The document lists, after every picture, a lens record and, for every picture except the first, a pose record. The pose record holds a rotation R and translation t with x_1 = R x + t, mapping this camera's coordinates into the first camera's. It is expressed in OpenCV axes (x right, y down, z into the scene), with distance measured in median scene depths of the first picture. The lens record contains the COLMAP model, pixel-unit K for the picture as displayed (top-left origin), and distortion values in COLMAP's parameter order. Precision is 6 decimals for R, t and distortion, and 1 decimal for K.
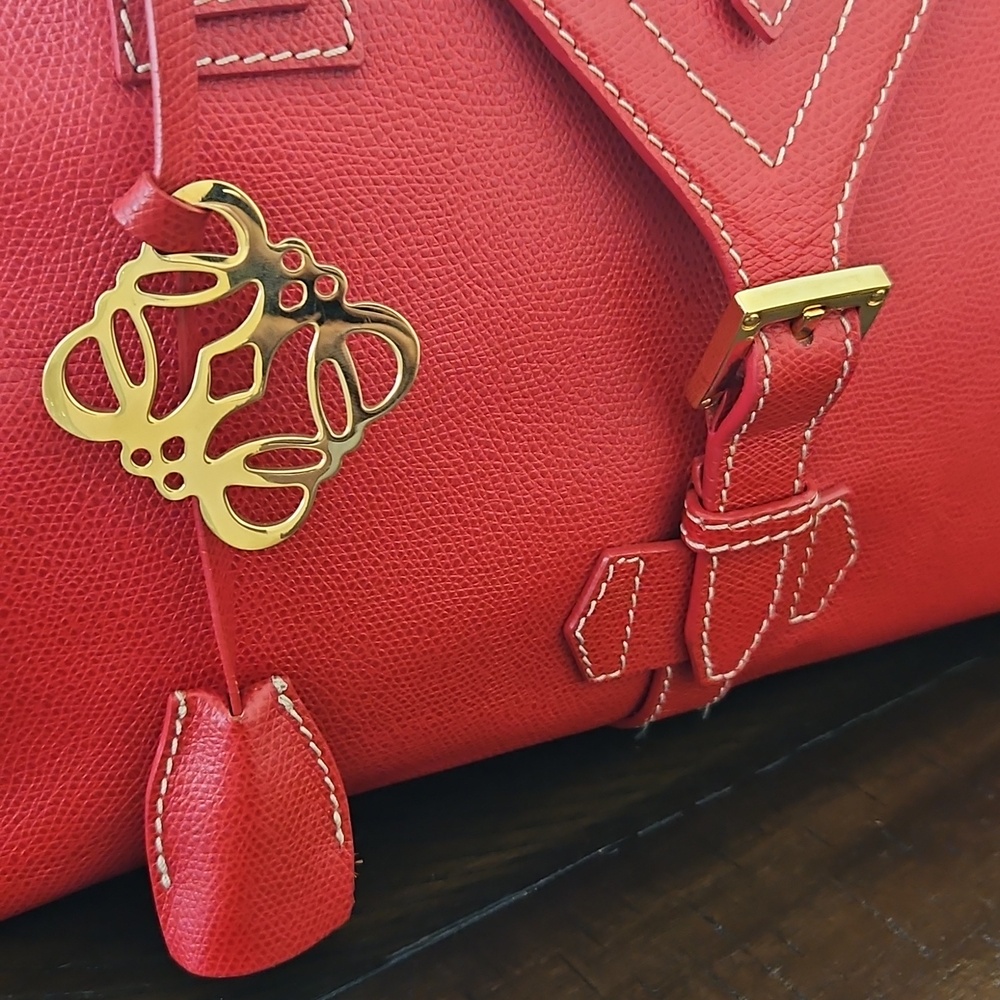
lens RADIAL K [[1531.4, 0, 508.0], [0, 1531.4, 506.0], [0, 0, 1]] dist [0.049734, 0.000000]
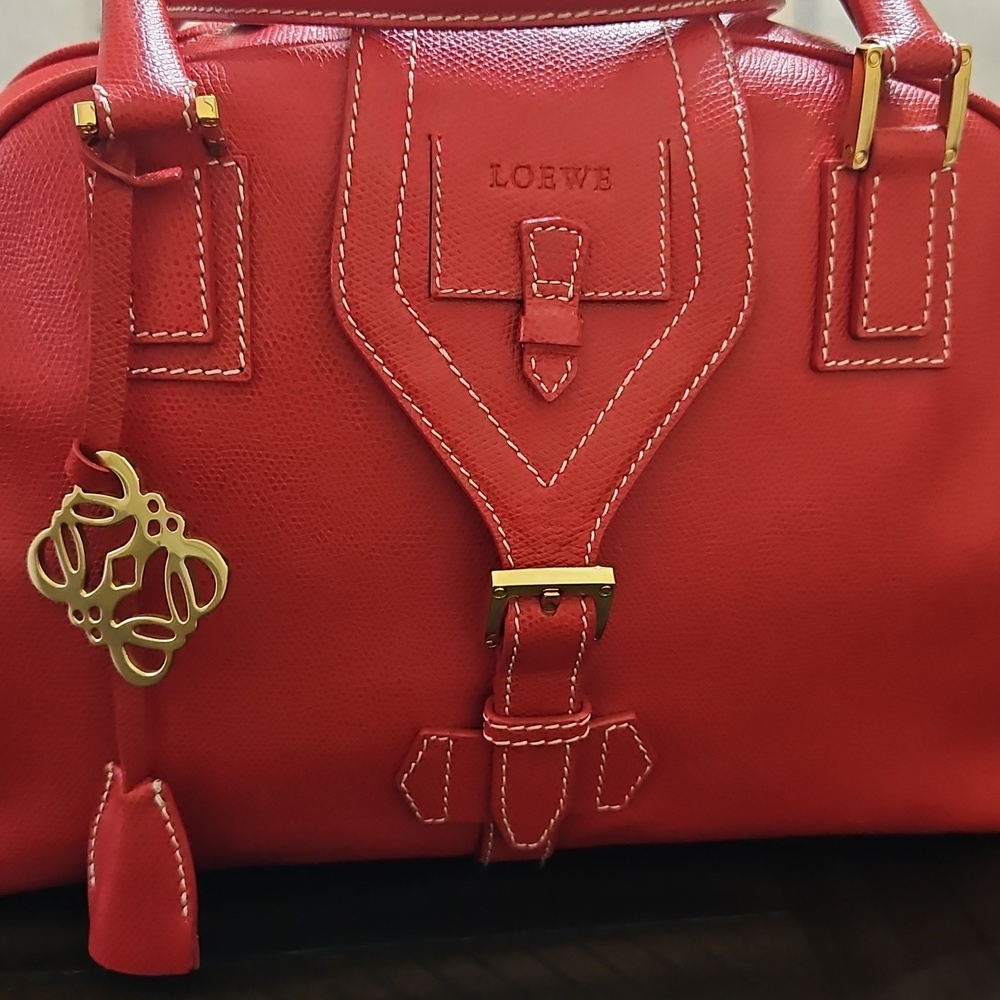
lens RADIAL K [[1531.4, 0, 494.7], [0, 1531.4, 497.3], [0, 0, 1]] dist [0.049734, 0.000000]
pose [[0.949618, 0.170009, -0.263291, 0.511383], [-0.176792, 0.984246, -0.002105, -0.205816], [0.258785, 0.048547, 0.964714, -0.342003]]
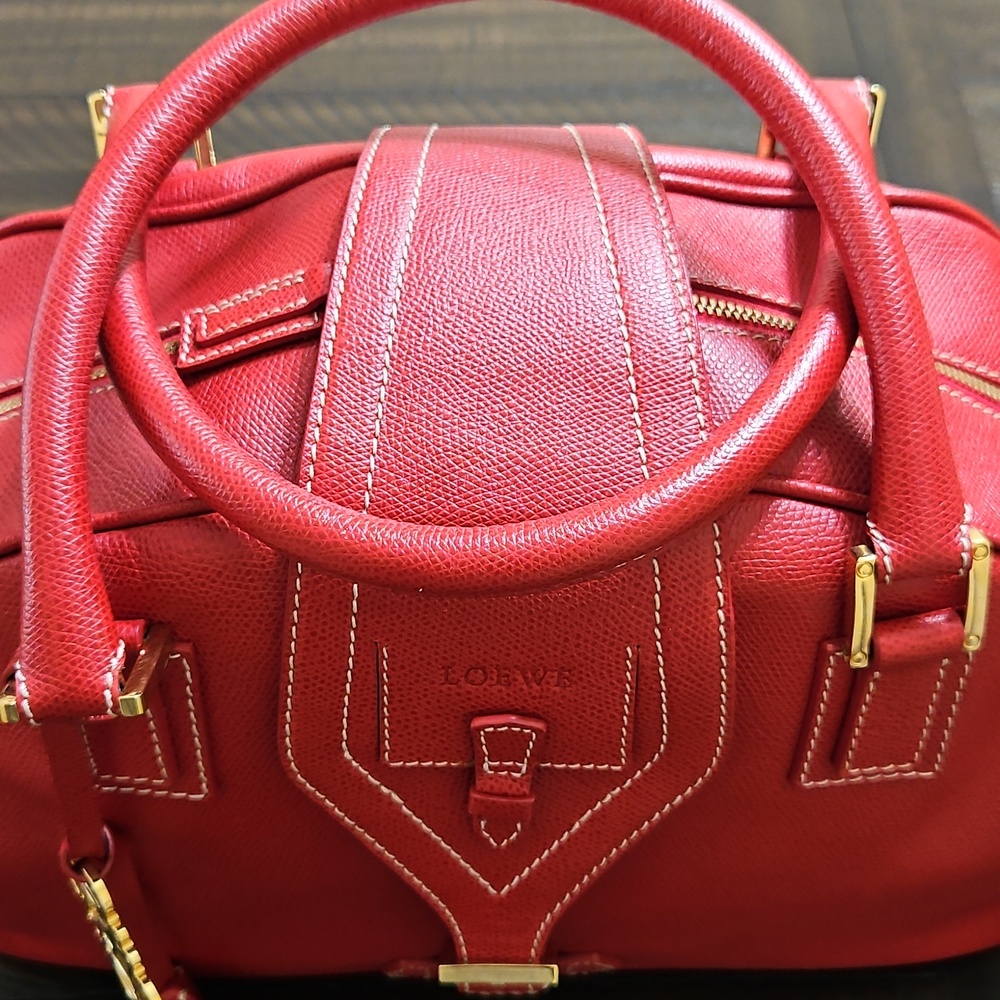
lens RADIAL K [[1531.4, 0, 499.7], [0, 1531.4, 499.1], [0, 0, 1]] dist [0.049734, 0.000000]
pose [[0.893905, 0.374403, -0.246487, 0.402320], [-0.207482, 0.833017, 0.512868, -1.307933], [0.397347, -0.407314, 0.822321, -0.009696]]
